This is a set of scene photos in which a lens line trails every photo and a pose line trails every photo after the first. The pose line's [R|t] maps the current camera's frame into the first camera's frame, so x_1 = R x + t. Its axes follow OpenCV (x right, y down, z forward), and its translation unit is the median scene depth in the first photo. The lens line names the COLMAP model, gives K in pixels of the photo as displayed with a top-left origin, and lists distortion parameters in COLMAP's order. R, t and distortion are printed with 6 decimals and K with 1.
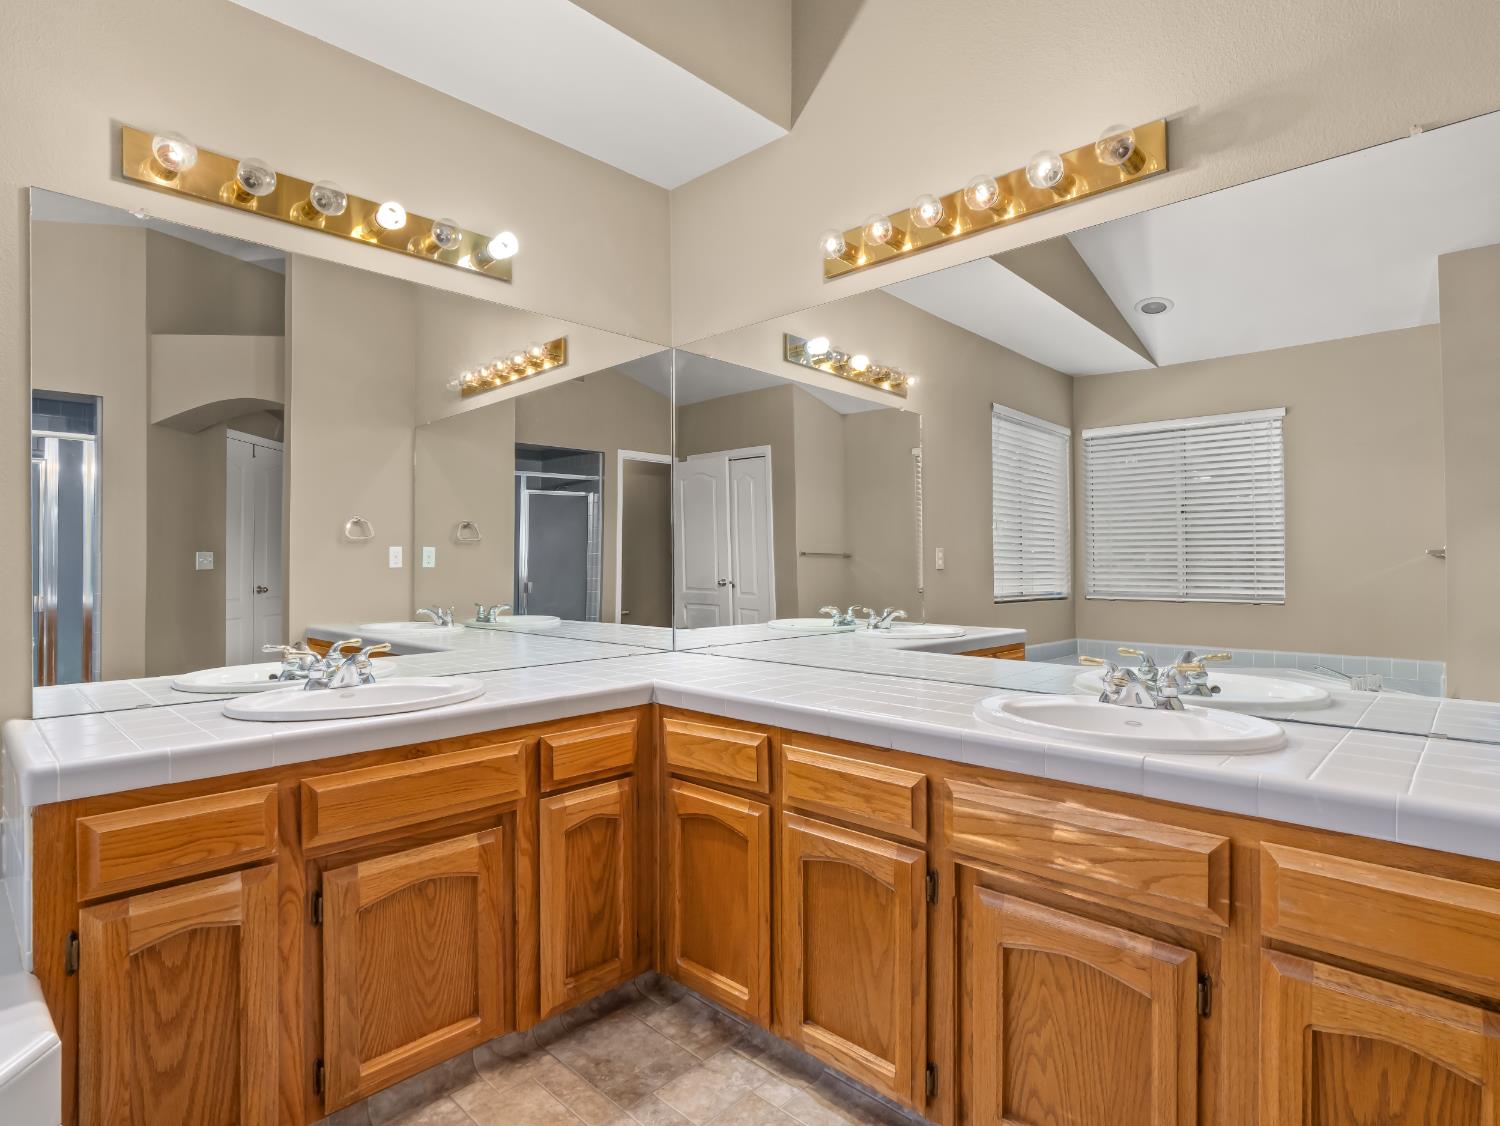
lens RADIAL K [[771.2, 0, 744.1], [0, 771.2, 560.9], [0, 0, 1]] dist [-0.000309, -0.003622]
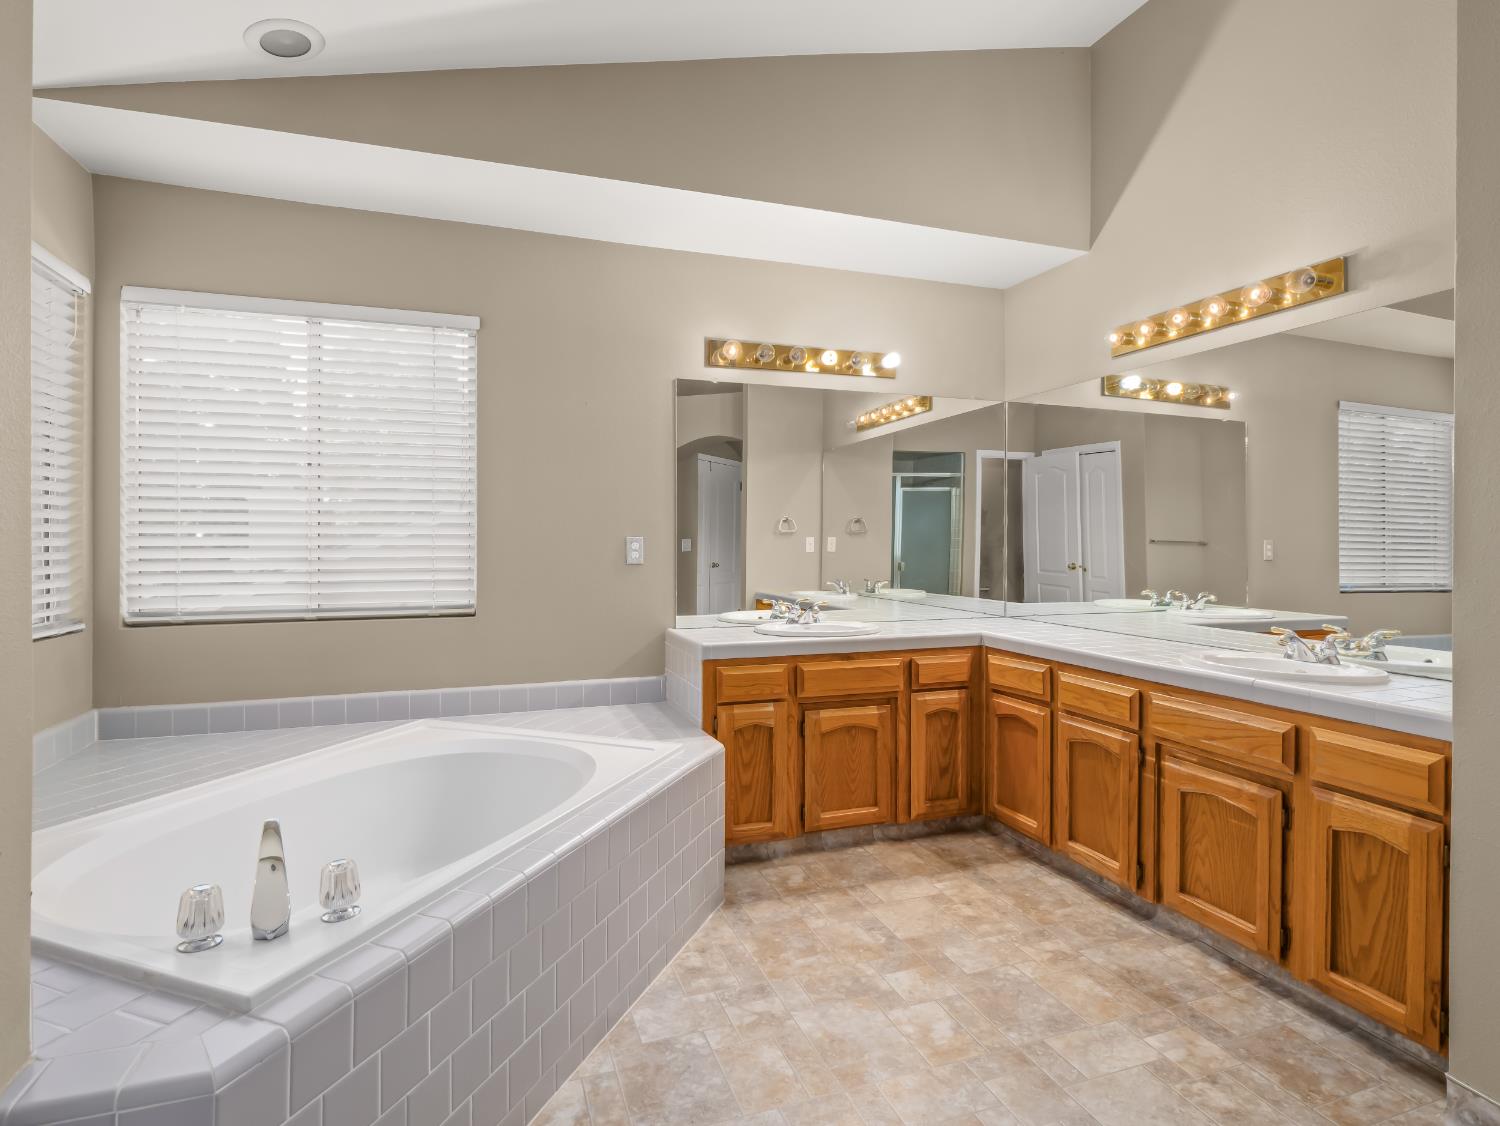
lens RADIAL K [[771.2, 0, 751.3], [0, 771.2, 549.1], [0, 0, 1]] dist [-0.000309, -0.003622]
pose [[0.894881, 0.010025, -0.446191, 0.188563], [-0.003326, 0.999870, 0.015794, -0.043530], [0.446292, -0.012649, 0.894798, -0.726804]]
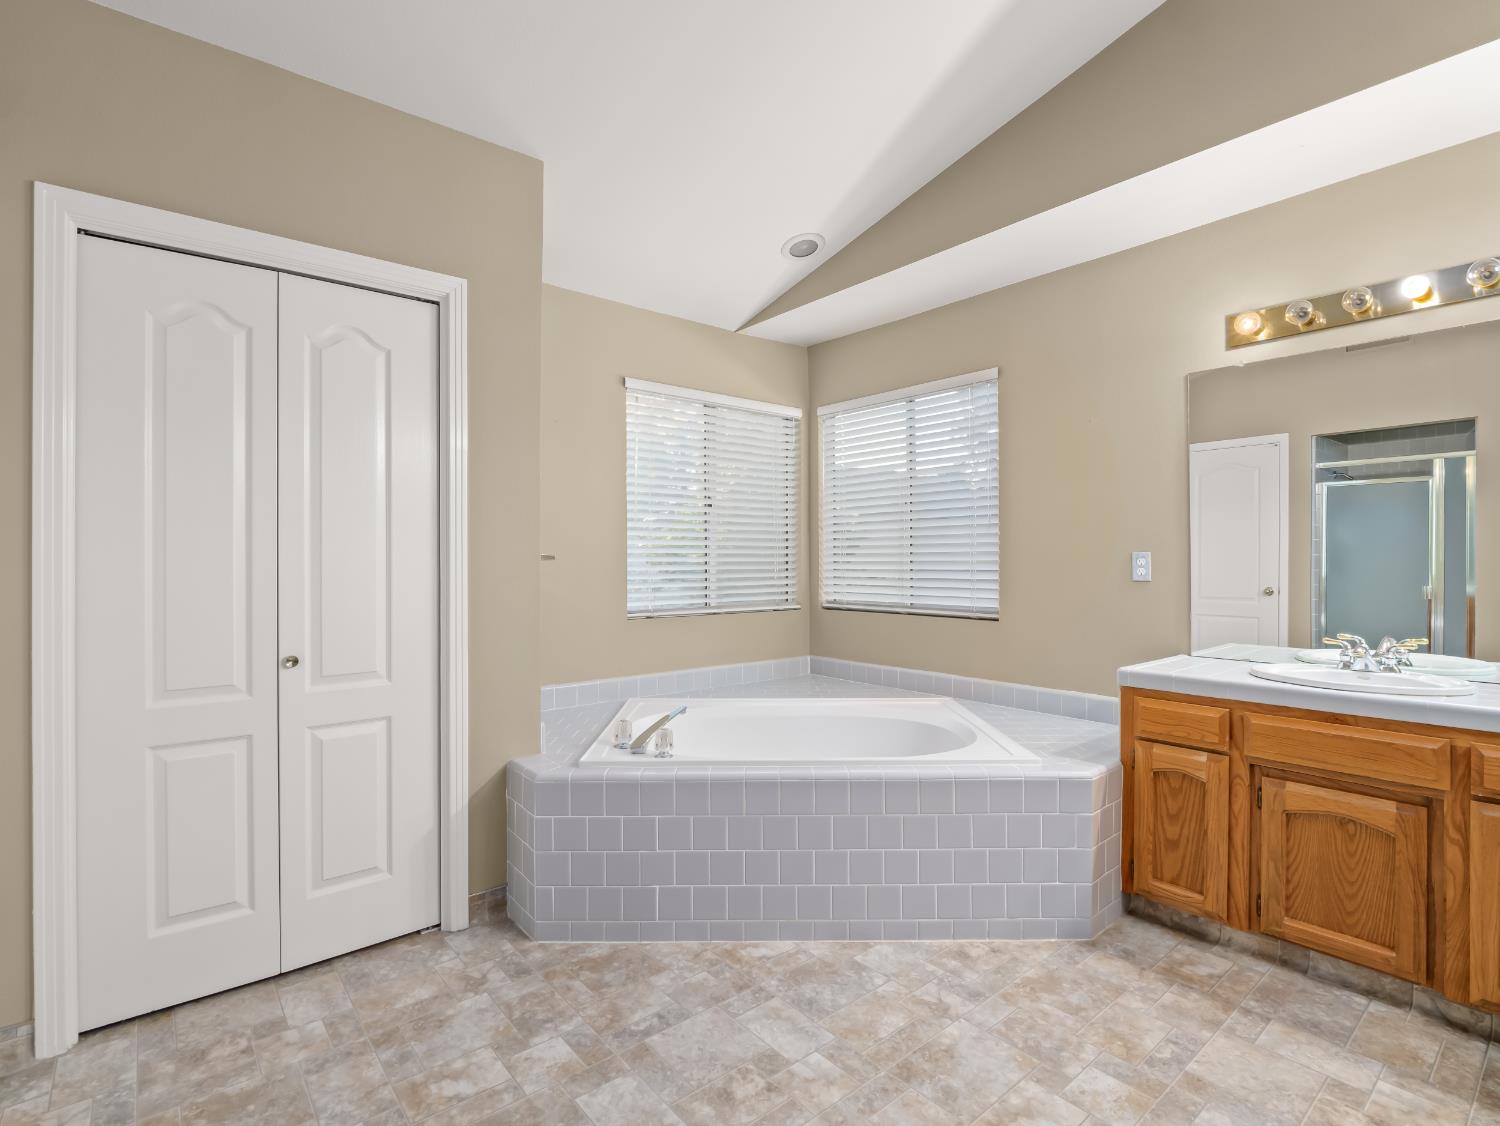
lens RADIAL K [[725.0, 0, 750.4], [0, 725.0, 560.1], [0, 0, 1]] dist [-0.009618, -0.002500]
pose [[-0.090191, 0.008030, -0.995892, 0.839186], [0.006533, 0.999951, 0.007471, -0.043813], [0.995903, -0.005833, -0.090239, 0.084236]]
